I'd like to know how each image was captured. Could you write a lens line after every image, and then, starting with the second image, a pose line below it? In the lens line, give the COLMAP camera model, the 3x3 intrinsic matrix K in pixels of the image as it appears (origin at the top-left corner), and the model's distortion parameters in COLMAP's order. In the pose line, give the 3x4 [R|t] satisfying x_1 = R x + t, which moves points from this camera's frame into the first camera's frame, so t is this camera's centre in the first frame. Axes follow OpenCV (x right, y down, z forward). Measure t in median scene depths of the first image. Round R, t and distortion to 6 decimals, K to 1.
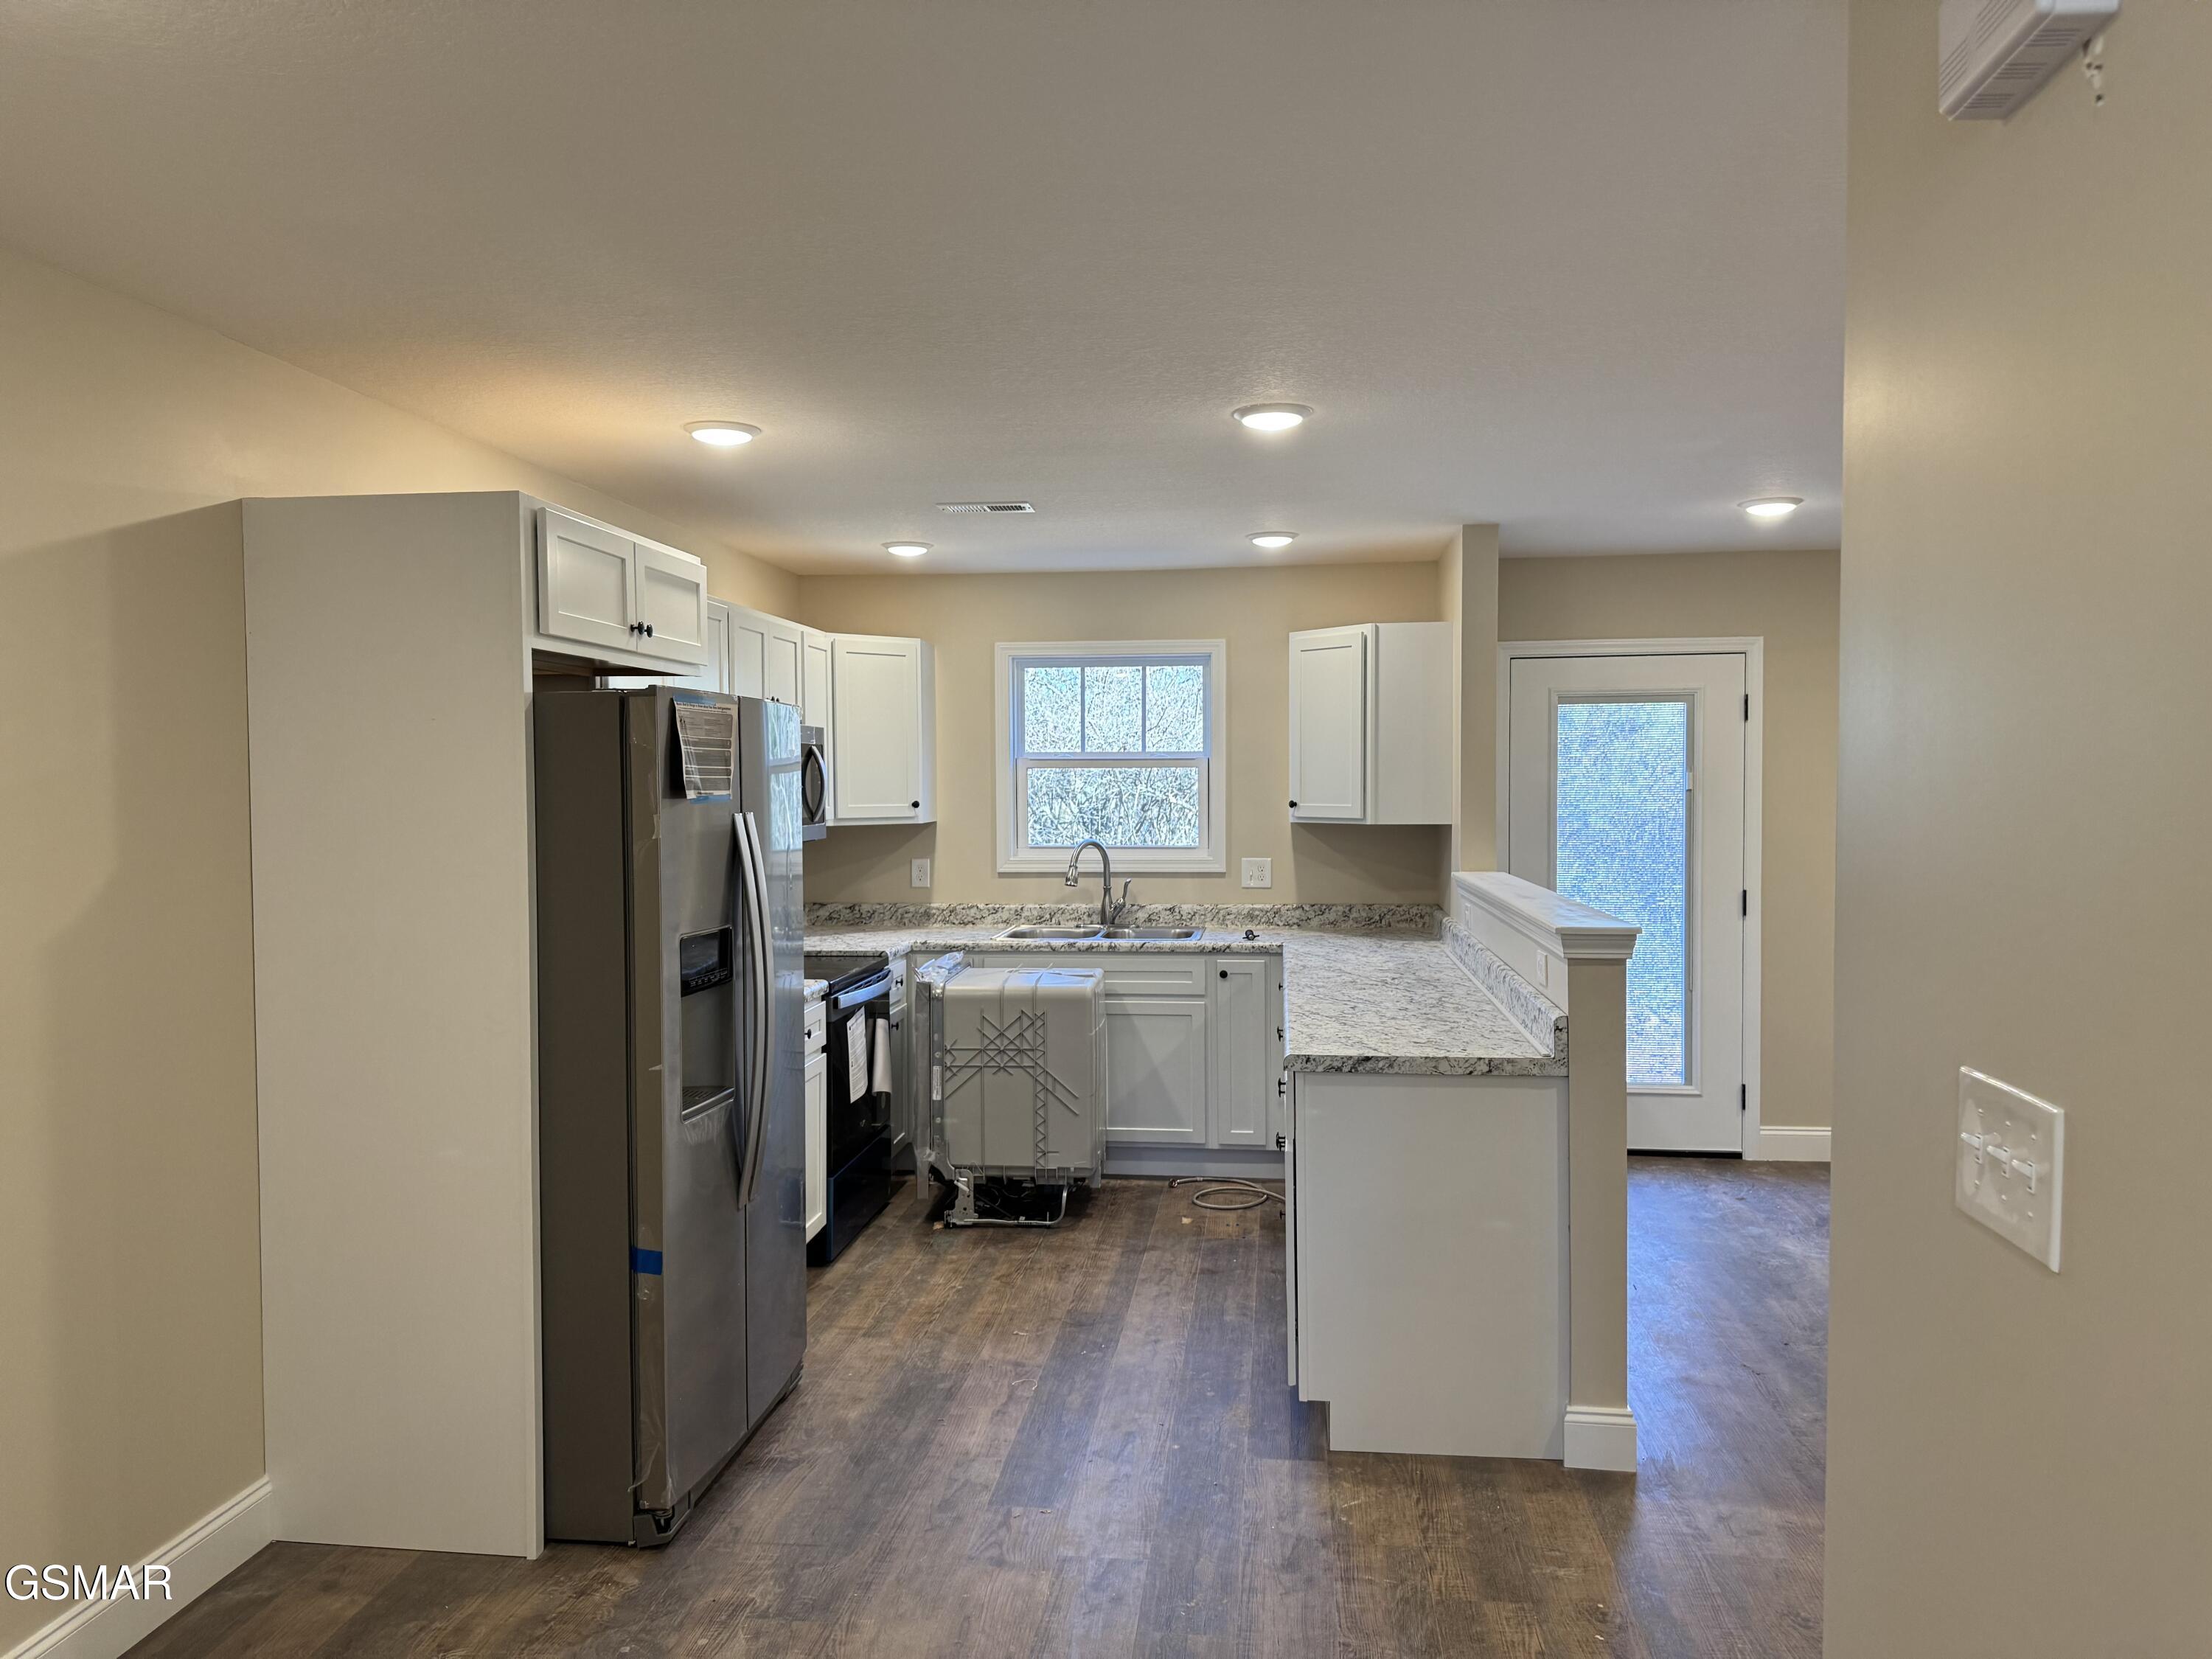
lens RADIAL K [[1518.8, 0, 1106.0], [0, 1518.8, 829.5], [0, 0, 1]] dist [0.132203, -0.000398]
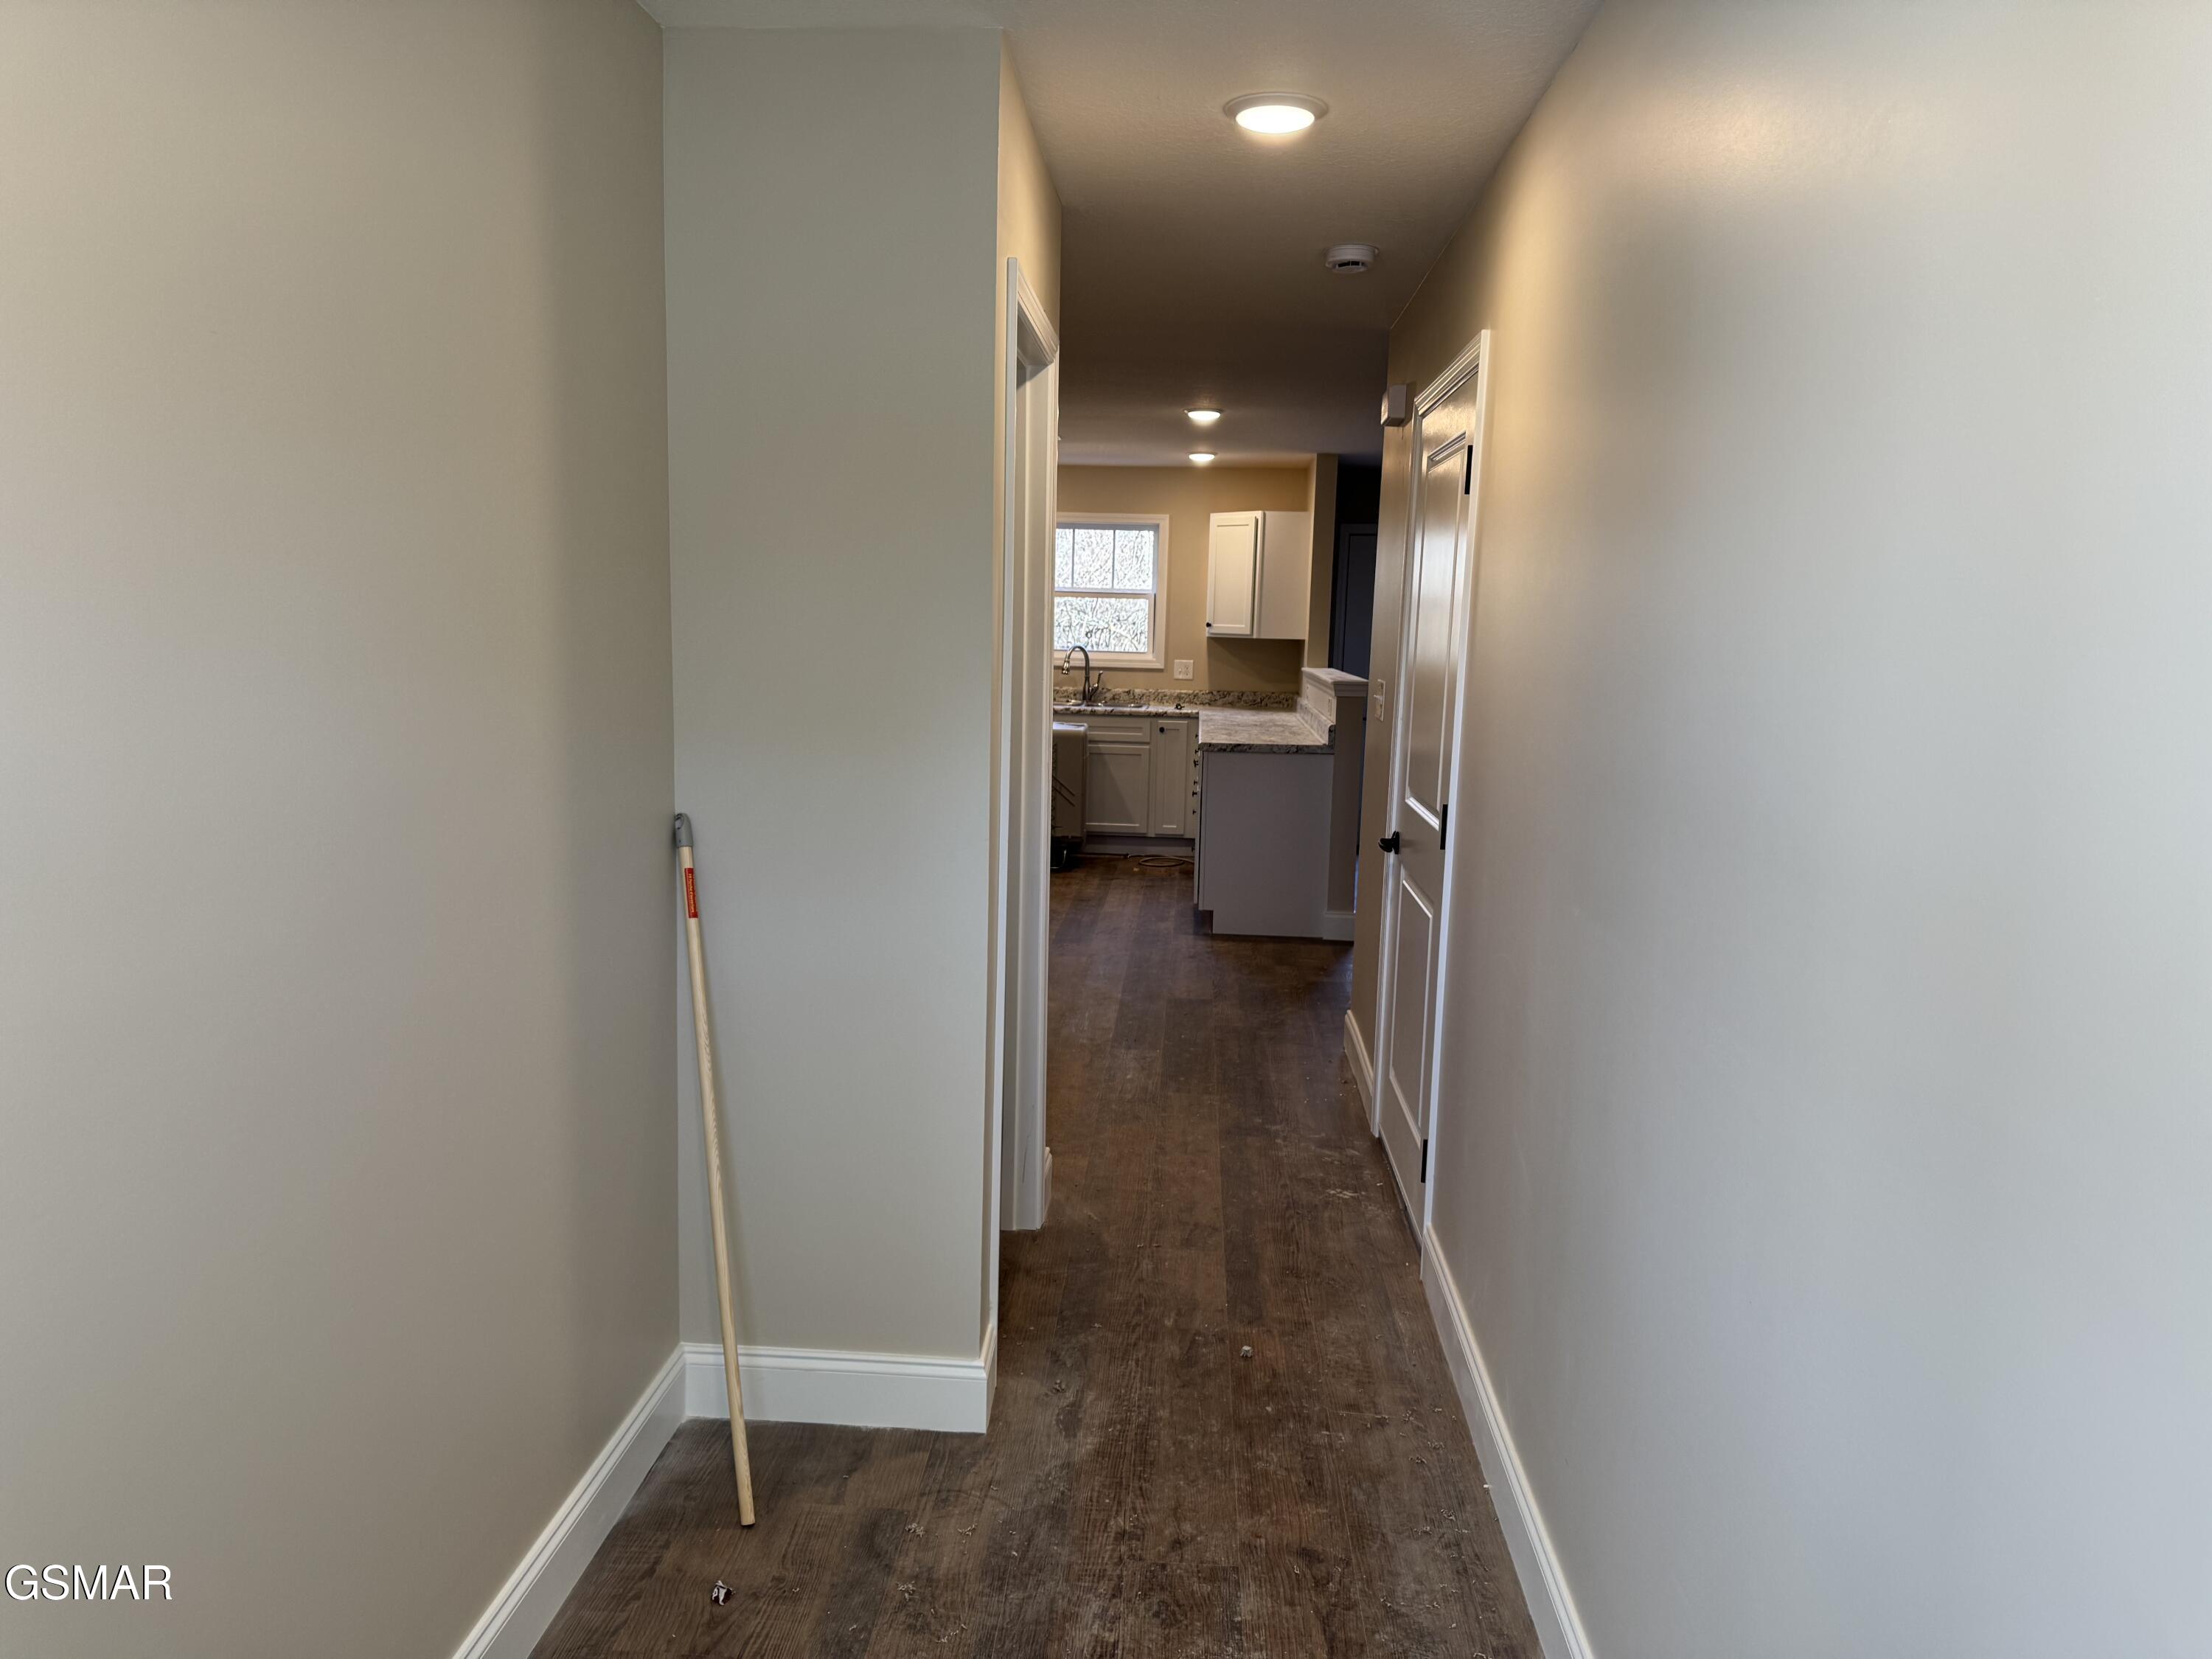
lens RADIAL K [[1518.8, 0, 1106.0], [0, 1518.8, 829.5], [0, 0, 1]] dist [0.132203, -0.000398]
pose [[0.998106, 0.022577, 0.057233, -0.071057], [-0.028512, 0.994053, 0.105100, 0.032090], [-0.054519, -0.106533, 0.992813, -0.603519]]
